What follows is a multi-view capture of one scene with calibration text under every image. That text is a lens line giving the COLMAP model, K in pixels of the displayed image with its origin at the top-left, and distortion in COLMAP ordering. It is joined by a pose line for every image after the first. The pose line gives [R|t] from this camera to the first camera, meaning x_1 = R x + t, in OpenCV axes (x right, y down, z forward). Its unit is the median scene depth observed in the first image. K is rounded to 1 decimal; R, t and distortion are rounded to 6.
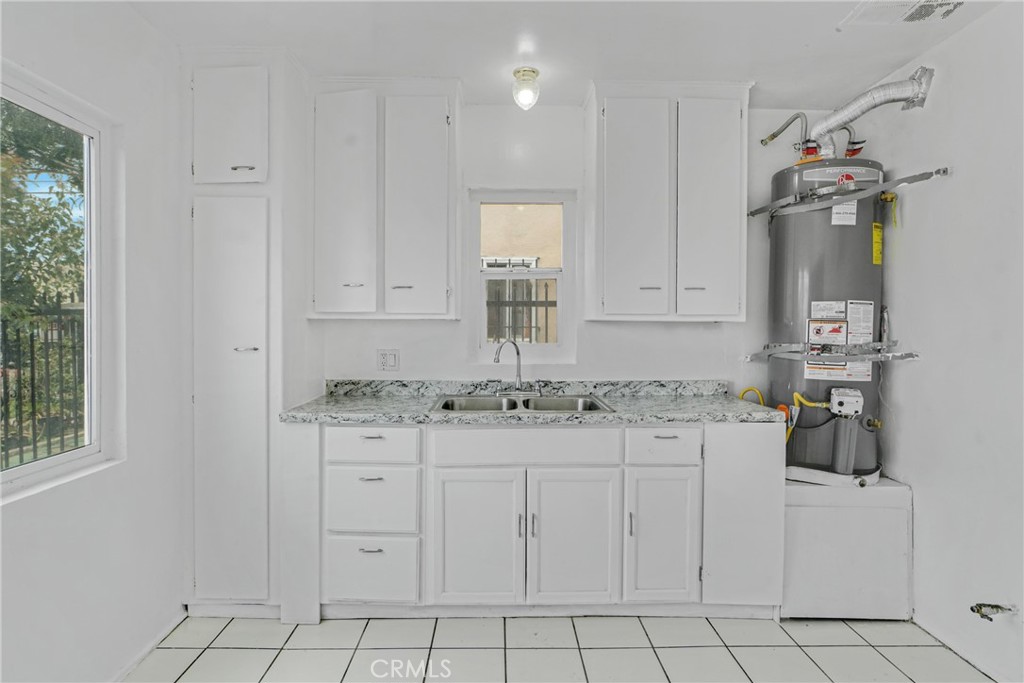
lens RADIAL K [[532.6, 0, 508.9], [0, 532.6, 338.6], [0, 0, 1]] dist [-0.018612, 0.001643]
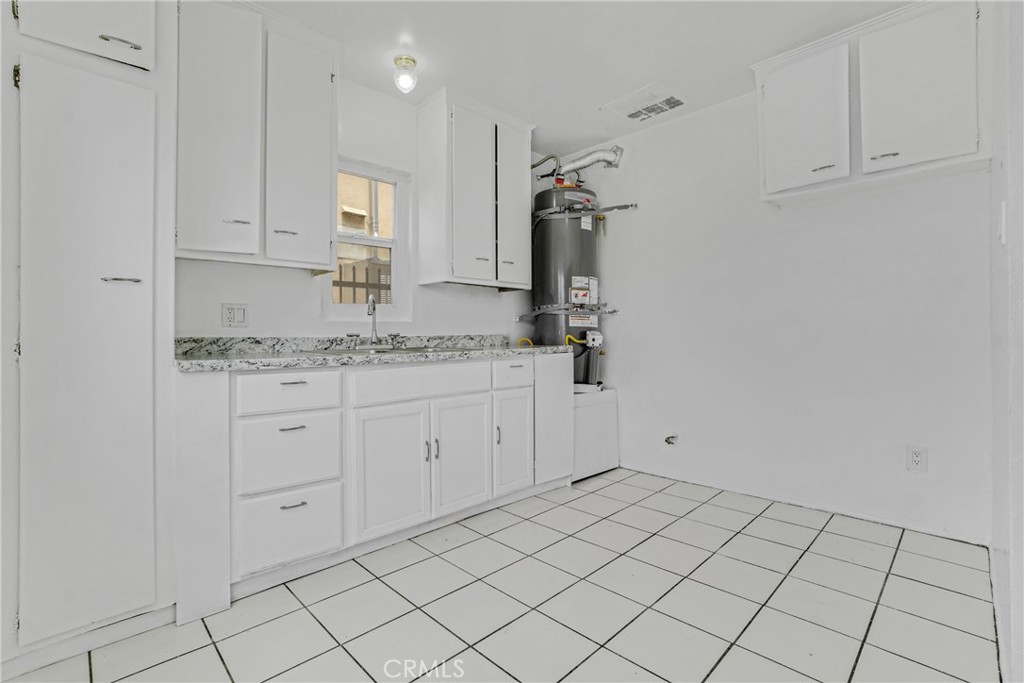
lens RADIAL K [[457.5, 0, 499.7], [0, 457.5, 338.1], [0, 0, 1]] dist [-0.057026, 0.016894]
pose [[0.737763, -0.014922, 0.674895, -0.501463], [0.025234, 0.999667, -0.005482, 0.115428], [-0.674588, 0.021075, 0.737894, 0.165068]]
